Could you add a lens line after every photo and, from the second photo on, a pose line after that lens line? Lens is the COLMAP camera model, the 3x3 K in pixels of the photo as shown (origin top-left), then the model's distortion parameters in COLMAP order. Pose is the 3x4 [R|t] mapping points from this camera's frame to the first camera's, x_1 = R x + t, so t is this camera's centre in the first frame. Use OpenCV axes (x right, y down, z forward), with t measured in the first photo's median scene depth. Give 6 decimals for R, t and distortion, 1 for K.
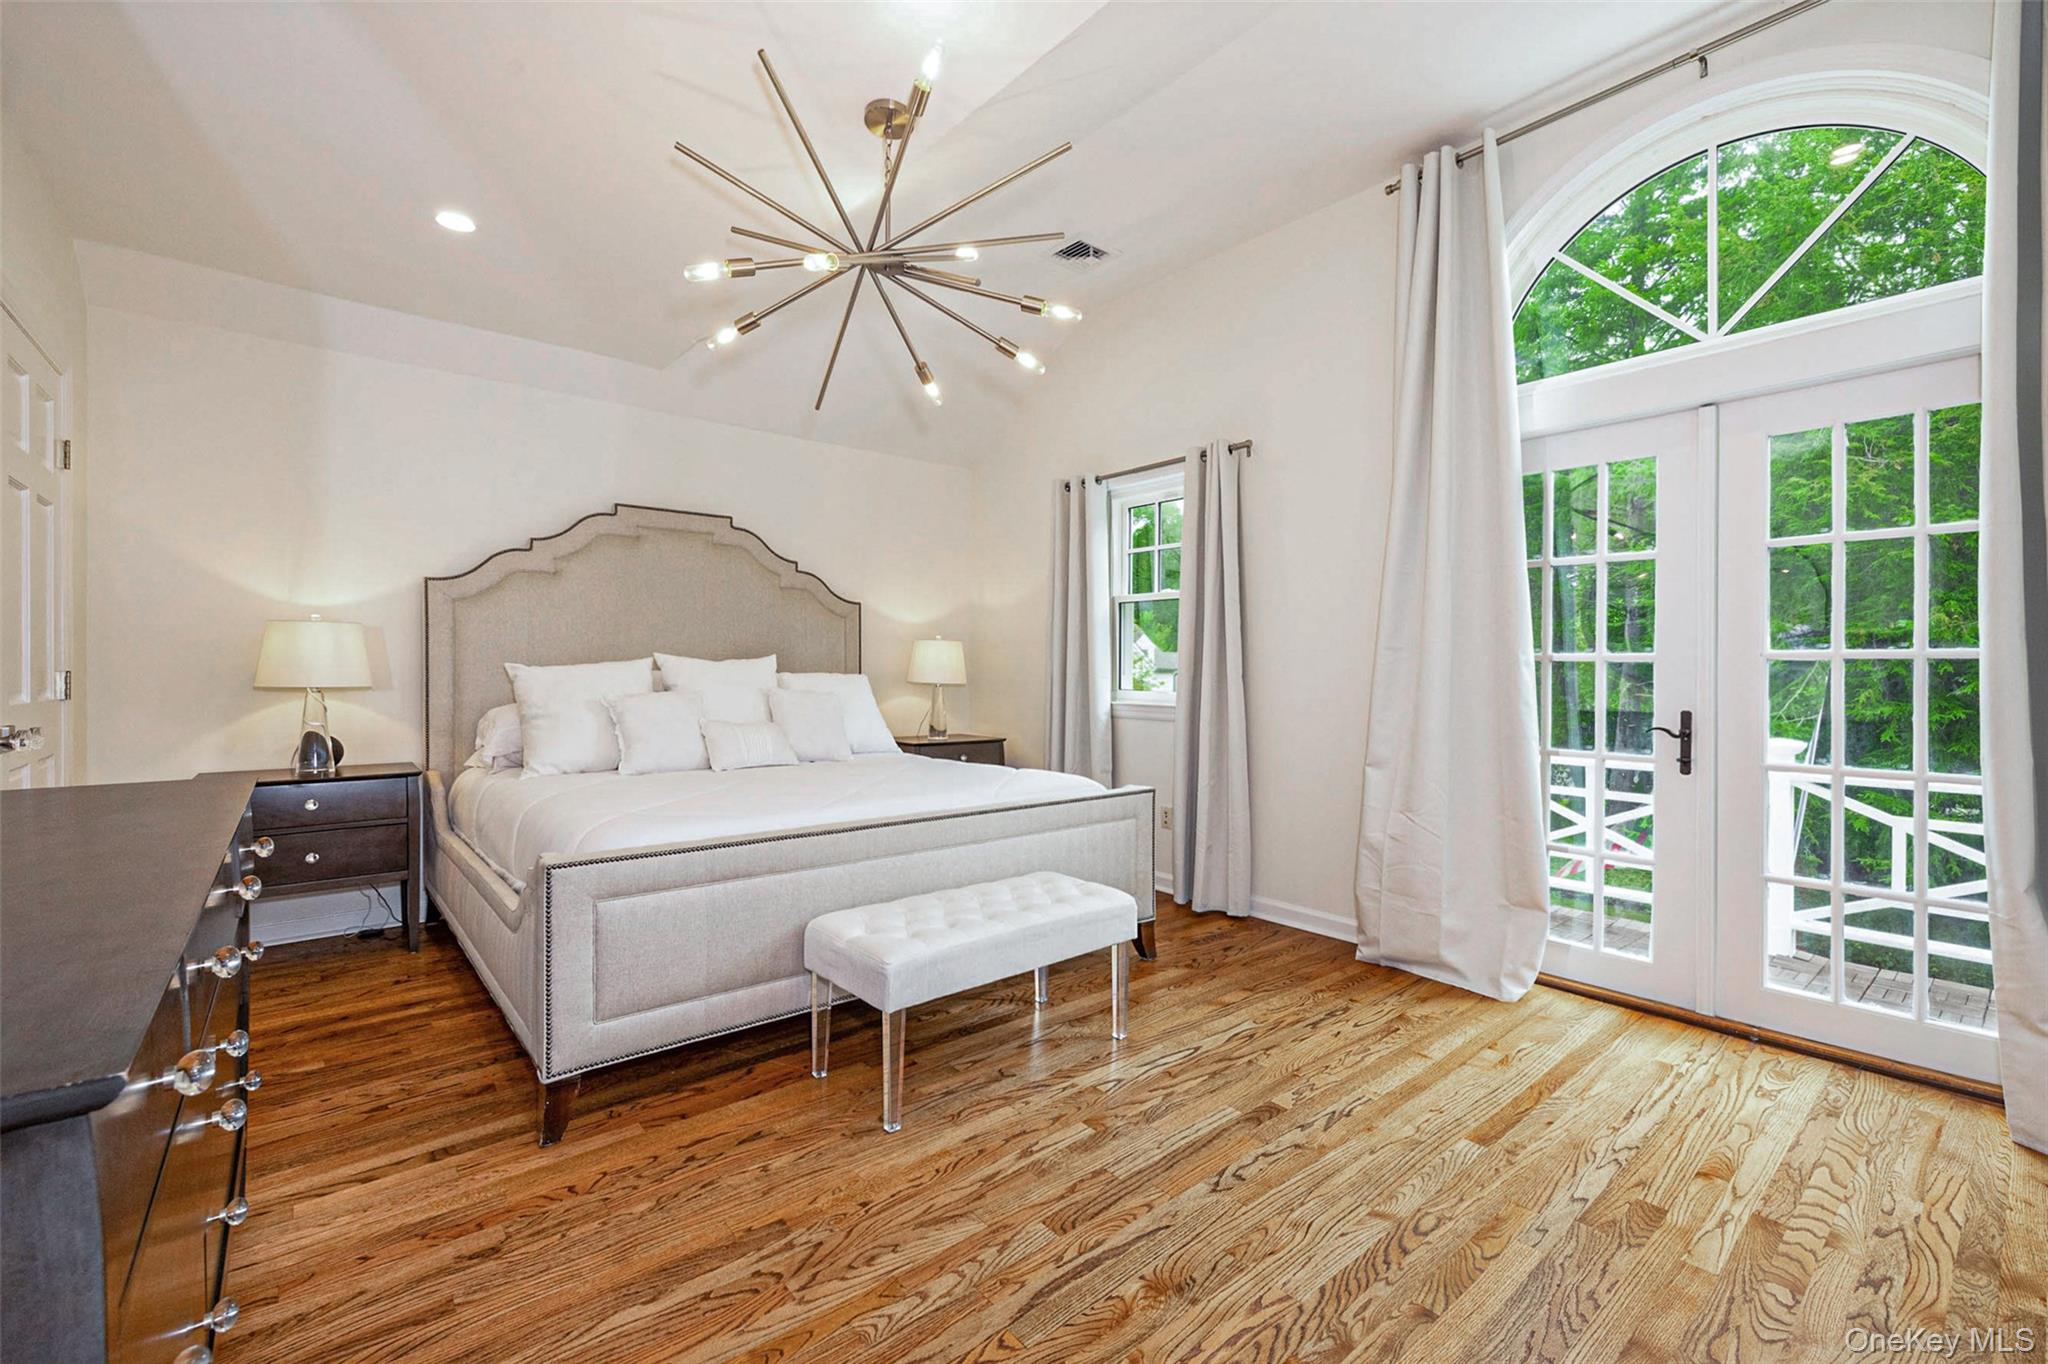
lens RADIAL K [[870.4, 0, 1020.2], [0, 870.4, 678.4], [0, 0, 1]] dist [0.000814, 0.000098]
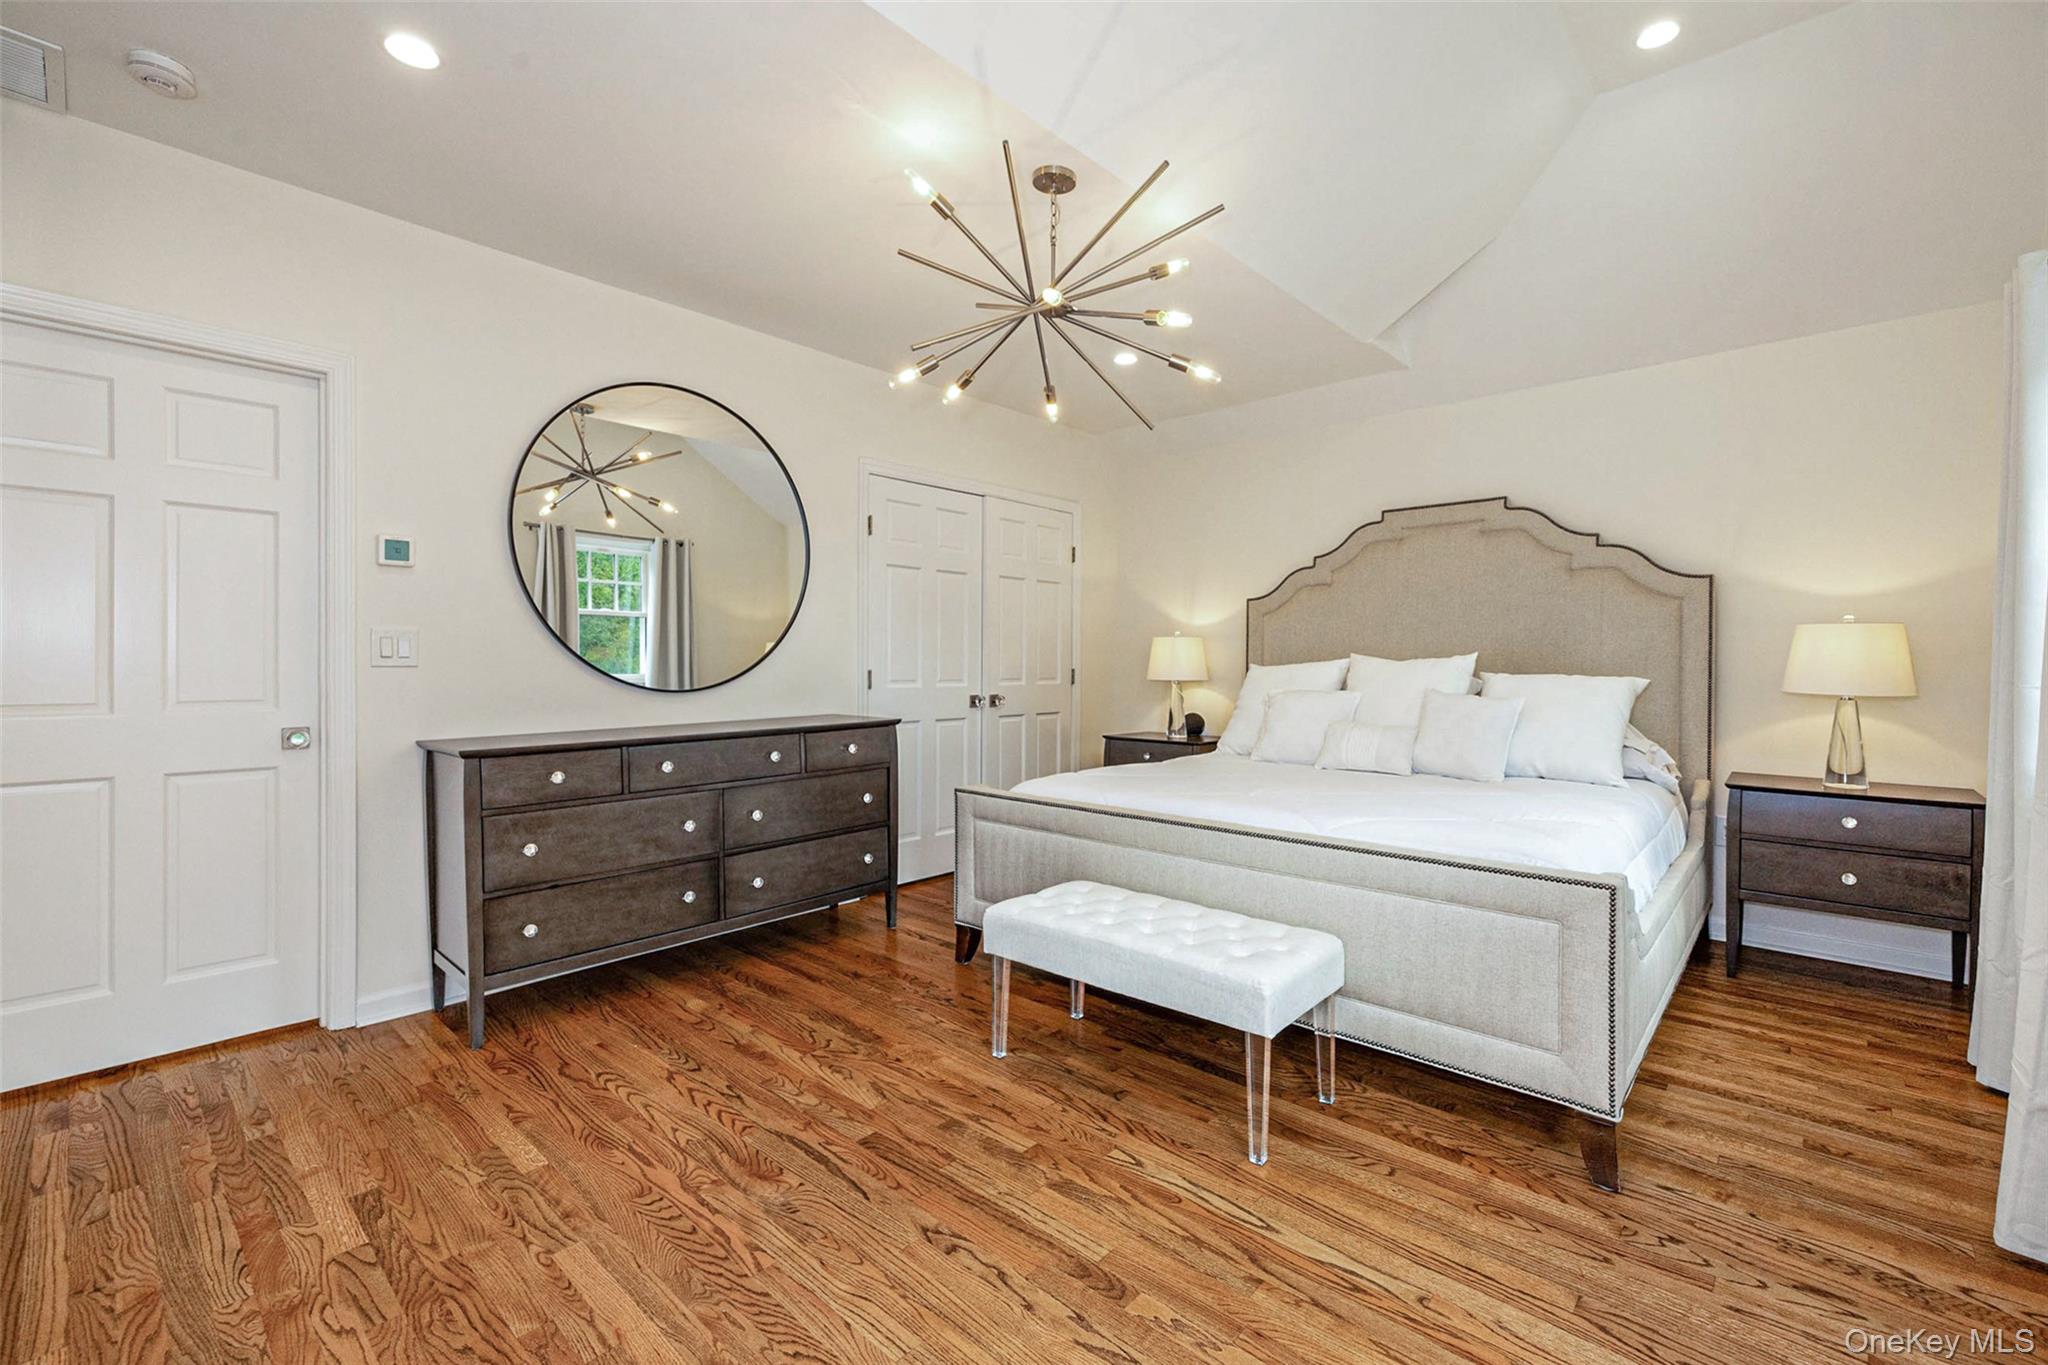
lens RADIAL K [[870.4, 0, 1019.6], [0, 870.4, 671.6], [0, 0, 1]] dist [0.000814, 0.000098]
pose [[0.129979, 0.002637, -0.991513, 1.033381], [-0.016197, 0.999869, 0.000536, -0.002888], [0.991384, 0.015990, 0.130005, 0.874283]]
